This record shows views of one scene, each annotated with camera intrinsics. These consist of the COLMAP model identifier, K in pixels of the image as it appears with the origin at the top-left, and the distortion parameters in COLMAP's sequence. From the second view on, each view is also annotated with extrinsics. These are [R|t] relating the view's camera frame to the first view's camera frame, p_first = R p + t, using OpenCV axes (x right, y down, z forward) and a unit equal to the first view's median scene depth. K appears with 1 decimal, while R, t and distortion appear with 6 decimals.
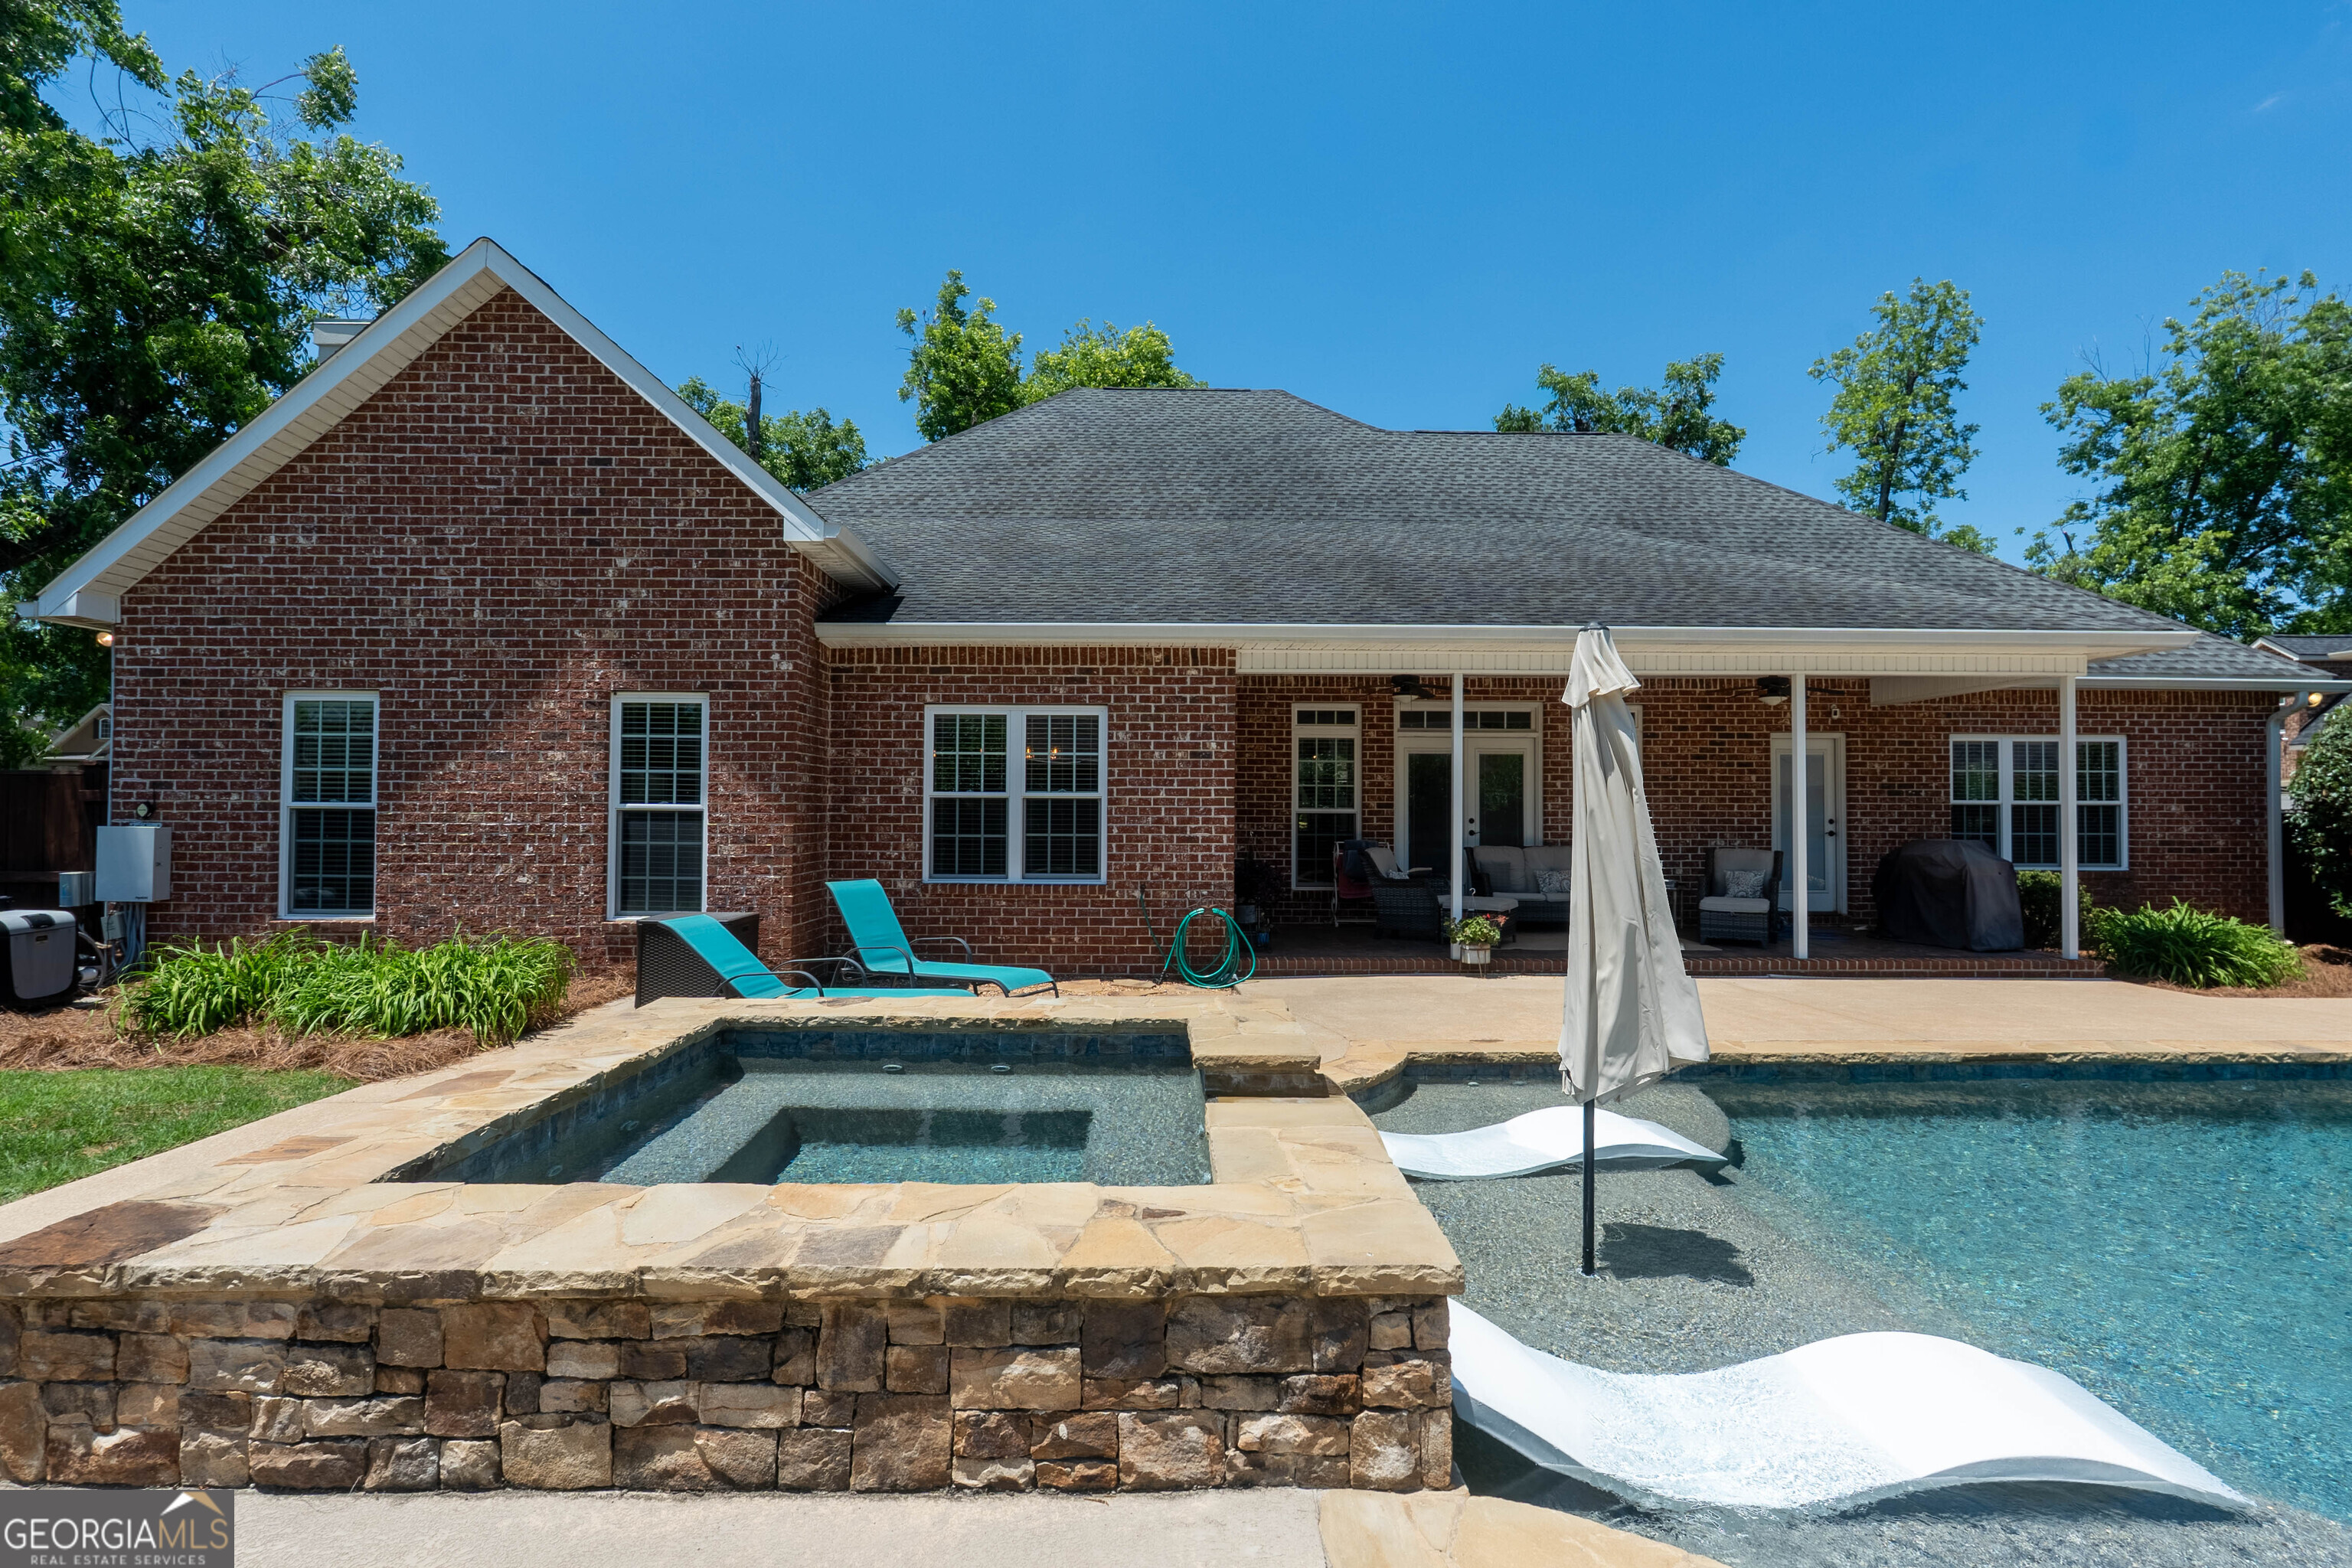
lens RADIAL K [[1080.1, 0, 1087.6], [0, 1080.1, 785.9], [0, 0, 1]] dist [-0.006892, -0.000349]
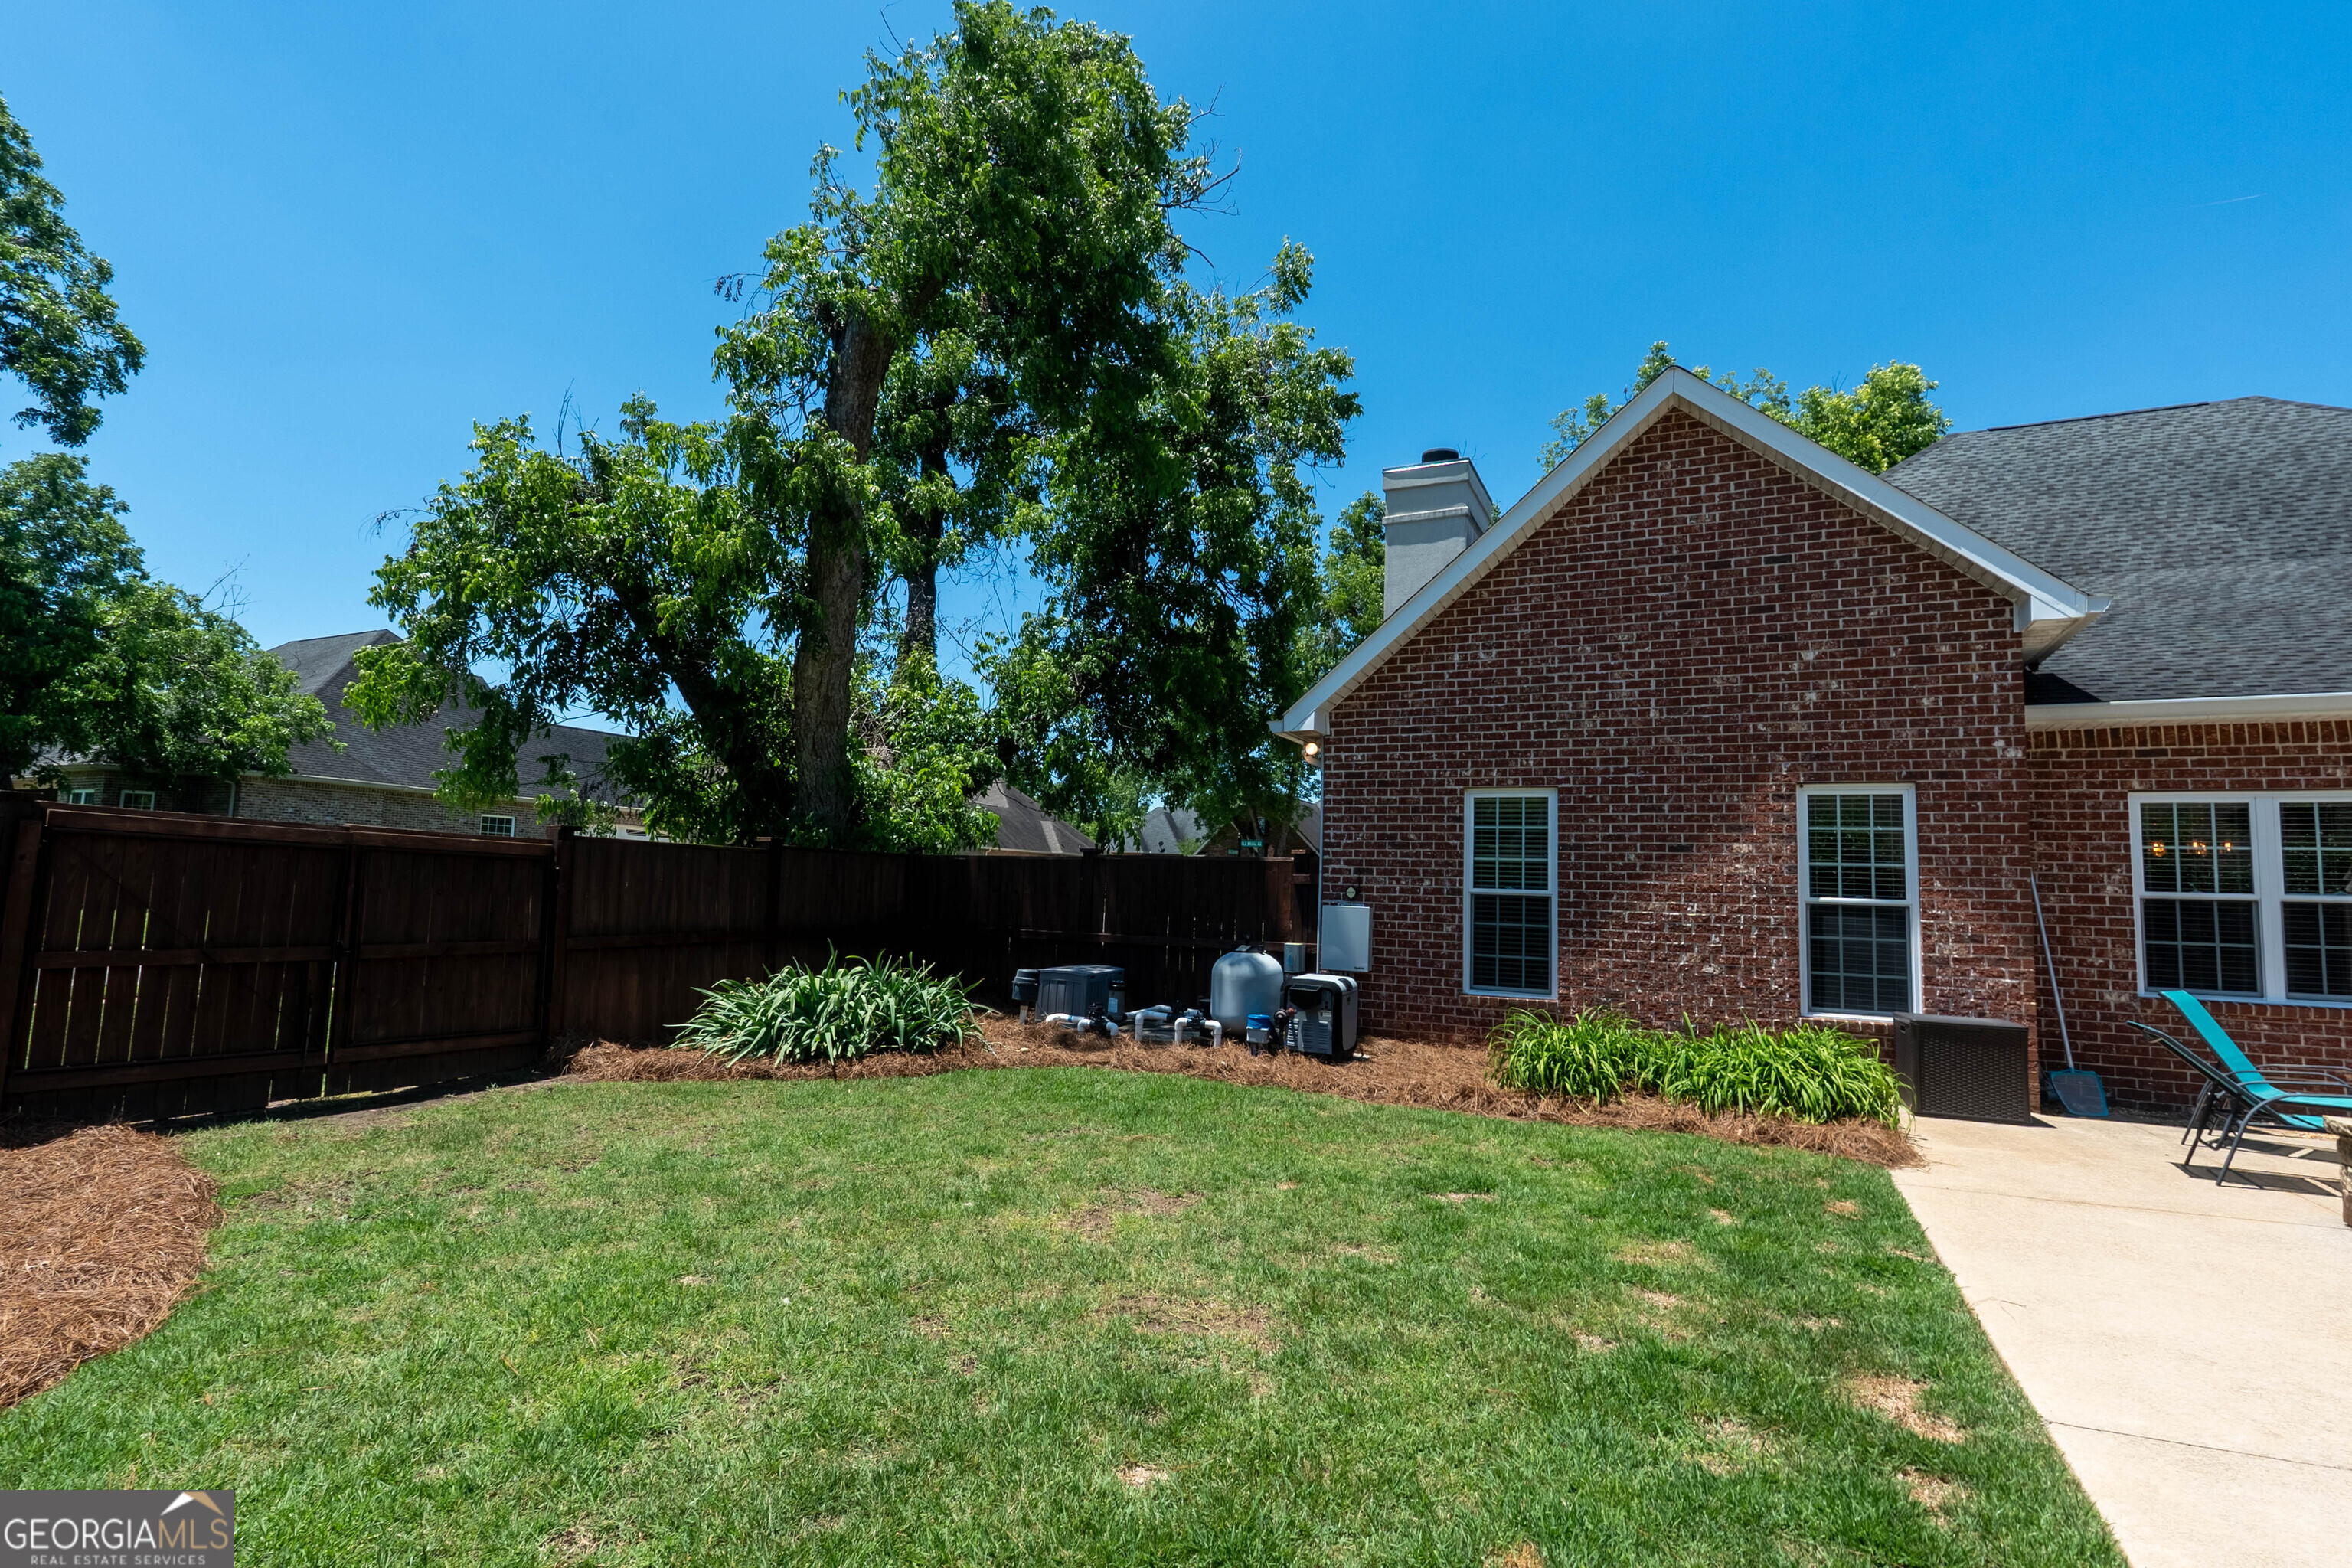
lens RADIAL K [[1094.8, 0, 1178.9], [0, 1094.8, 787.0], [0, 0, 1]] dist [-0.003714, -0.001230]
pose [[0.897349, -0.018808, -0.440921, -0.511130], [-0.018005, 0.996700, -0.079157, 0.005727], [0.440955, 0.078970, 0.894048, -0.157678]]
